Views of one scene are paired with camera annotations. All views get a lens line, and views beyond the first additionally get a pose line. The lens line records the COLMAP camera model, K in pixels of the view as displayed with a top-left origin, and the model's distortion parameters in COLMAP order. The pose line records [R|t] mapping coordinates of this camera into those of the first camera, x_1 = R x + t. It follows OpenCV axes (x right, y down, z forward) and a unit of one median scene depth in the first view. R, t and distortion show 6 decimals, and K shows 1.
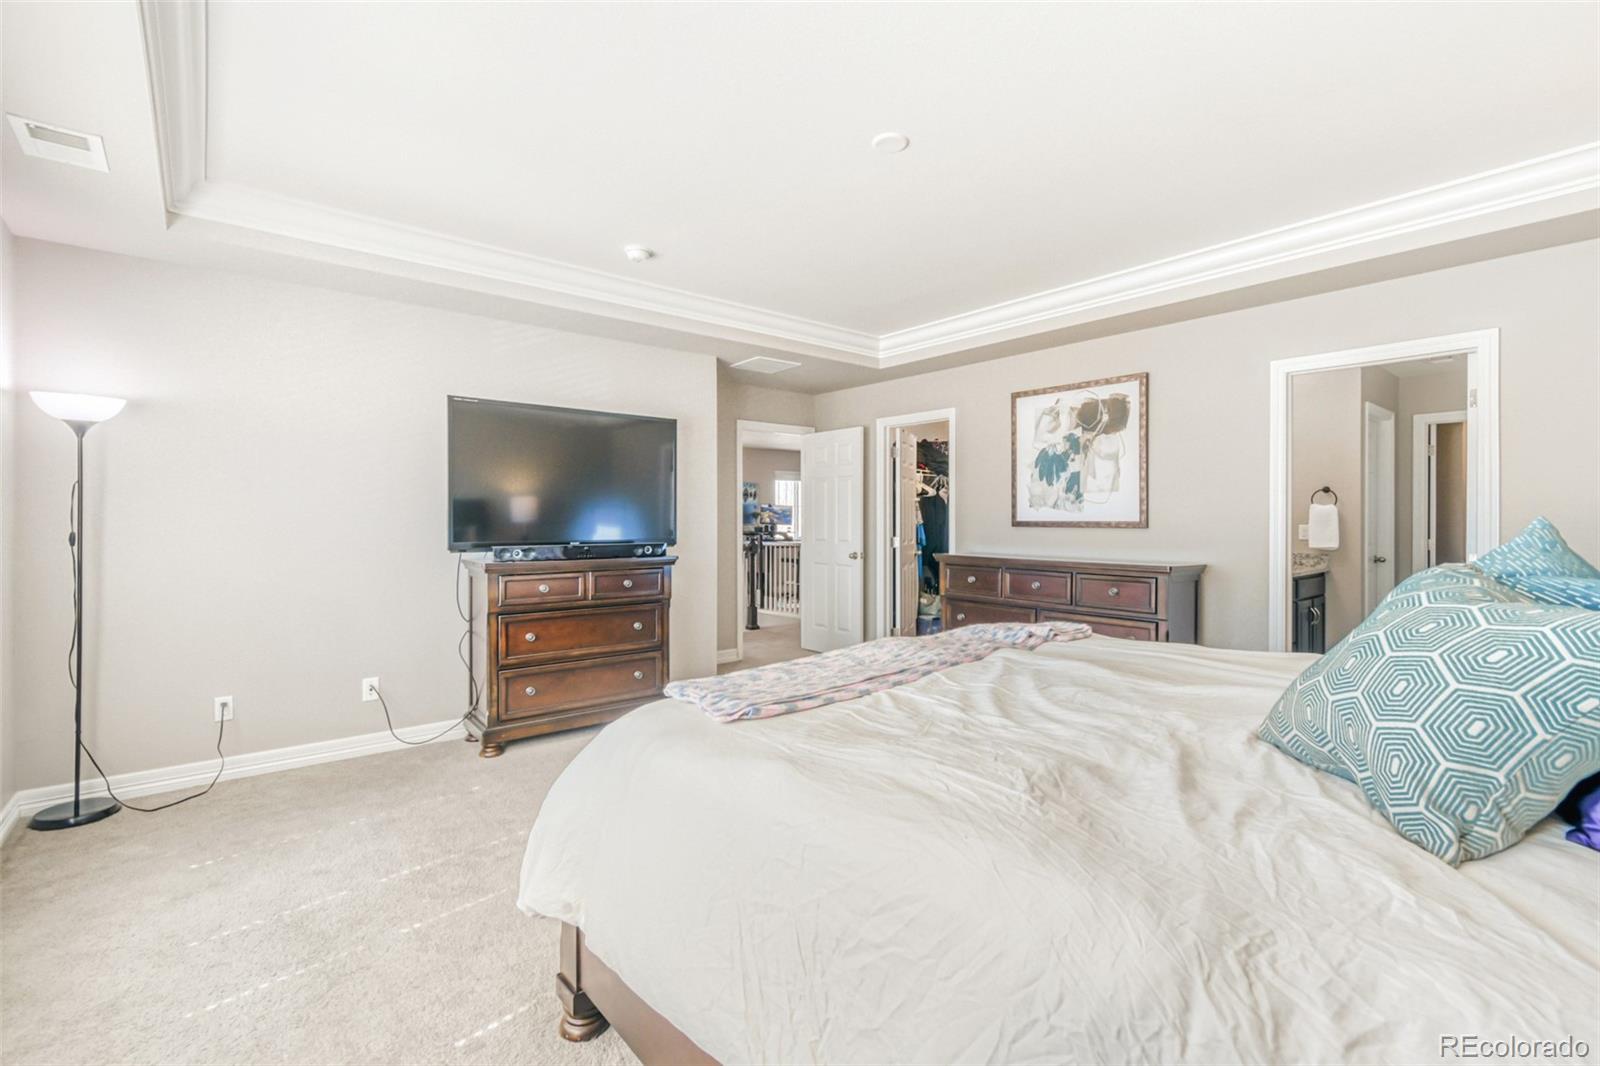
lens RADIAL K [[723.3, 0, 799.2], [0, 723.3, 531.9], [0, 0, 1]] dist [0.004238, -0.003121]
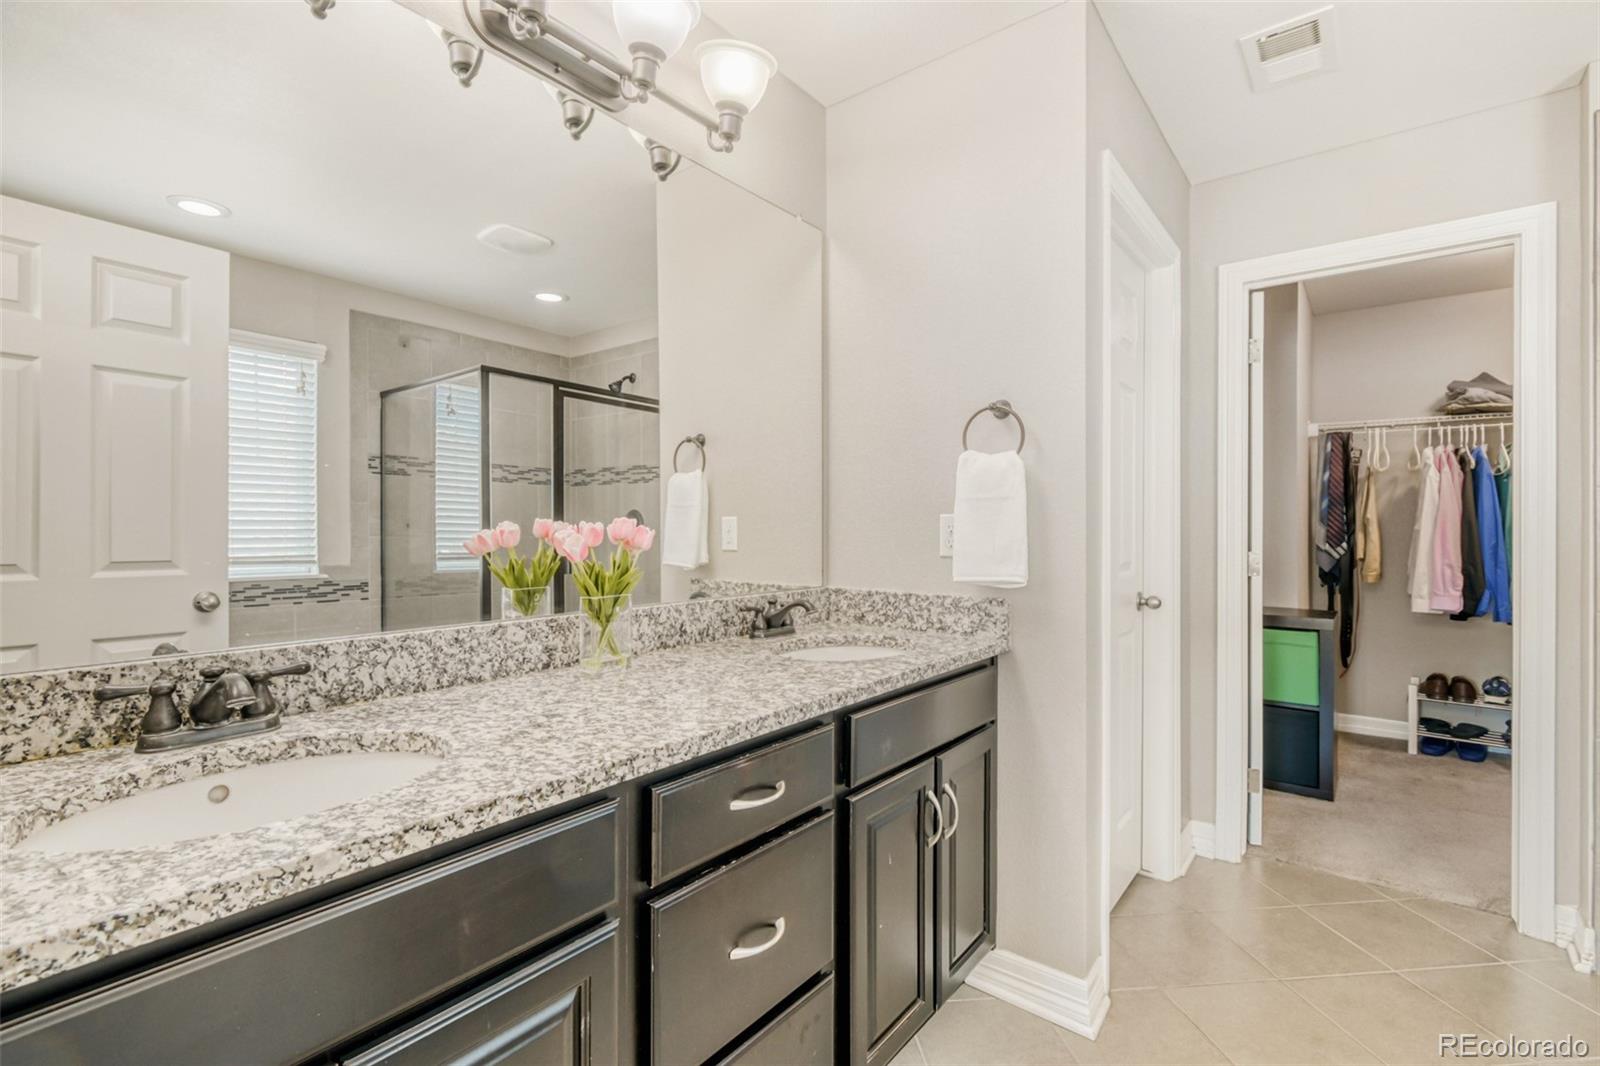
lens RADIAL K [[723.3, 0, 801.7], [0, 723.3, 527.5], [0, 0, 1]] dist [0.004238, -0.003121]
pose [[0.980539, -0.000310, 0.196324, 0.568833], [0.001326, 0.999986, -0.005042, -0.001661], [-0.196320, 0.005204, 0.980526, 0.686213]]
